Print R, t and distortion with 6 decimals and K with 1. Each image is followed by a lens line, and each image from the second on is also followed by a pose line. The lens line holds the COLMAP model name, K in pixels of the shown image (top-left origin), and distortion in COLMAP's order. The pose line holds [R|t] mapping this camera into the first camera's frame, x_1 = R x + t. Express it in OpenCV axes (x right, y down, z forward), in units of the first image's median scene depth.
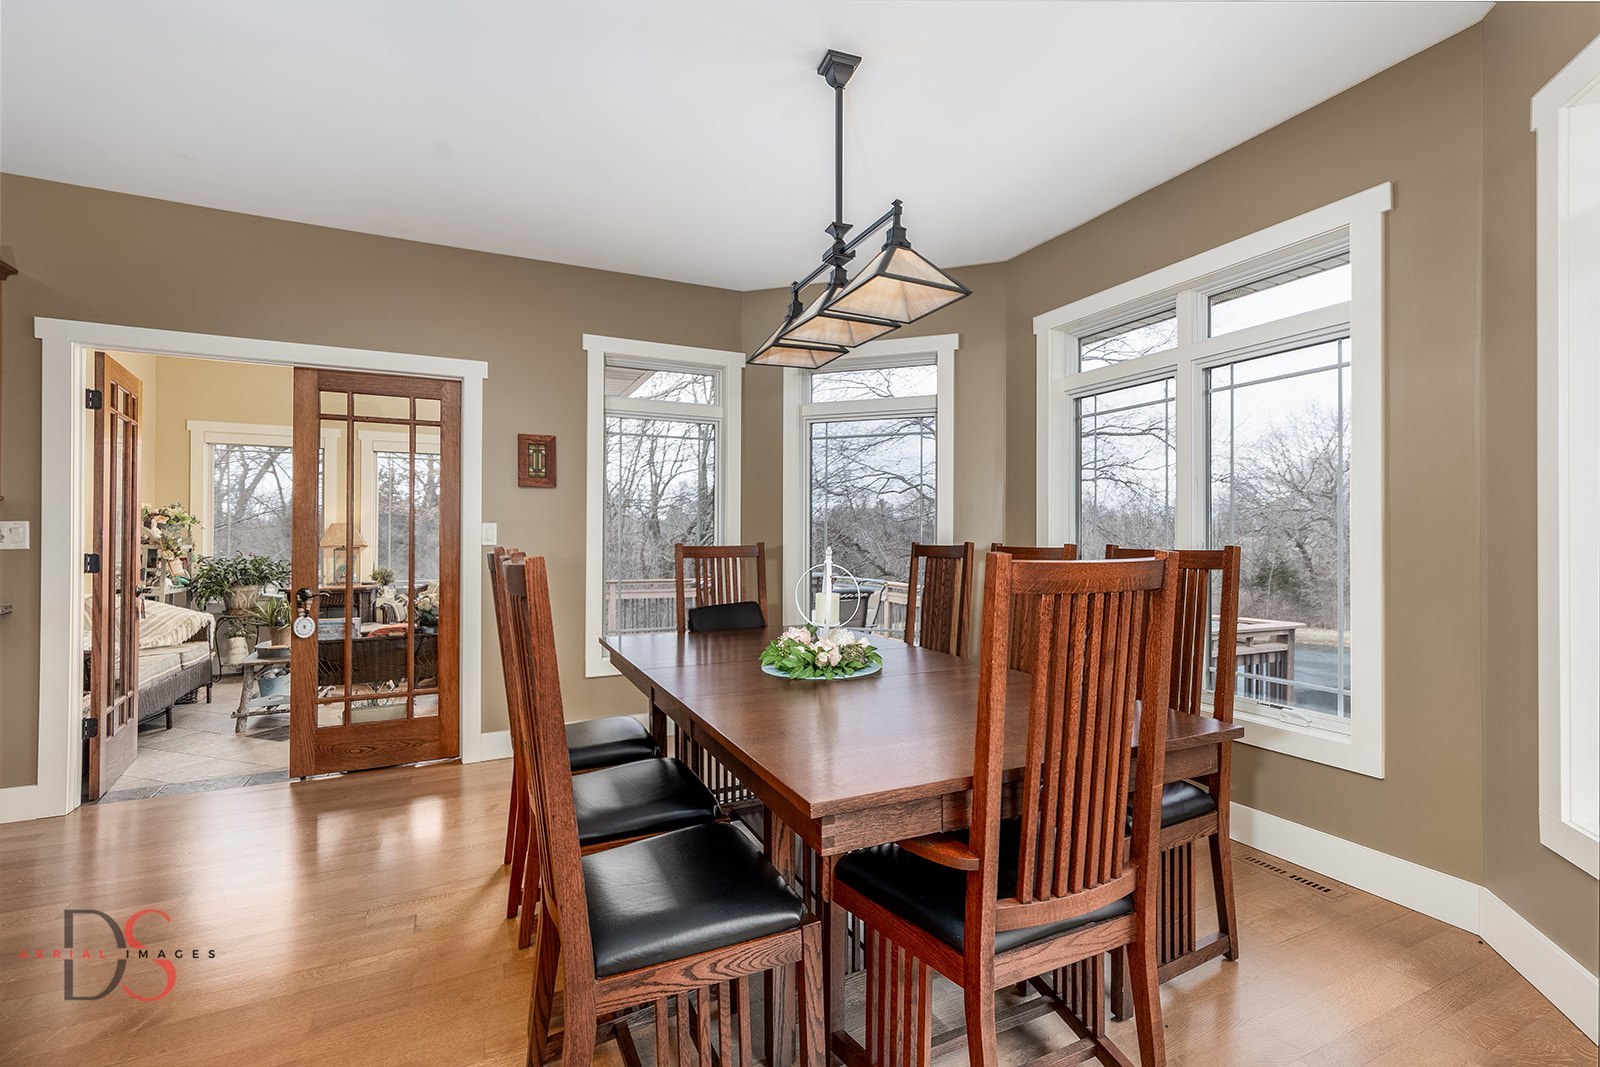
lens RADIAL K [[713.8, 0, 799.6], [0, 713.8, 536.0], [0, 0, 1]] dist [-0.001778, 0.001283]
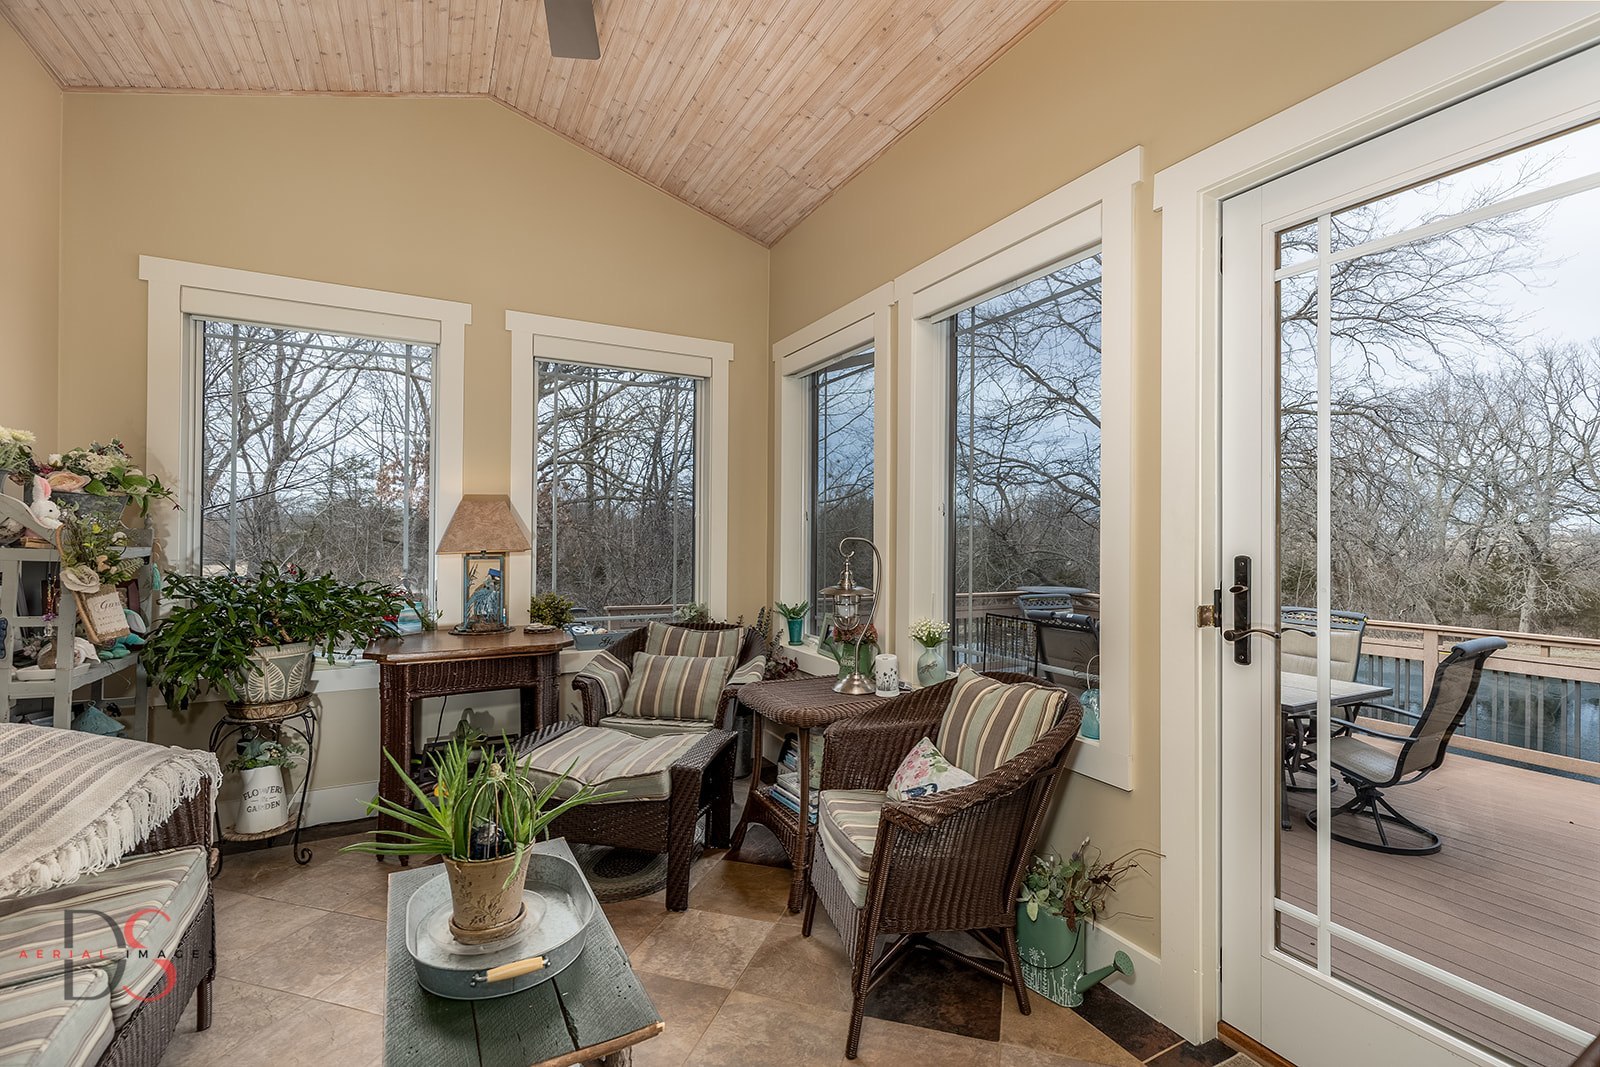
lens RADIAL K [[713.8, 0, 800.4], [0, 713.8, 537.5], [0, 0, 1]] dist [-0.001778, 0.001283]
pose [[0.999272, 0.007867, 0.037333, -0.516028], [-0.008010, 0.999961, 0.003663, 0.001980], [-0.037302, -0.003959, 0.999296, 0.601493]]
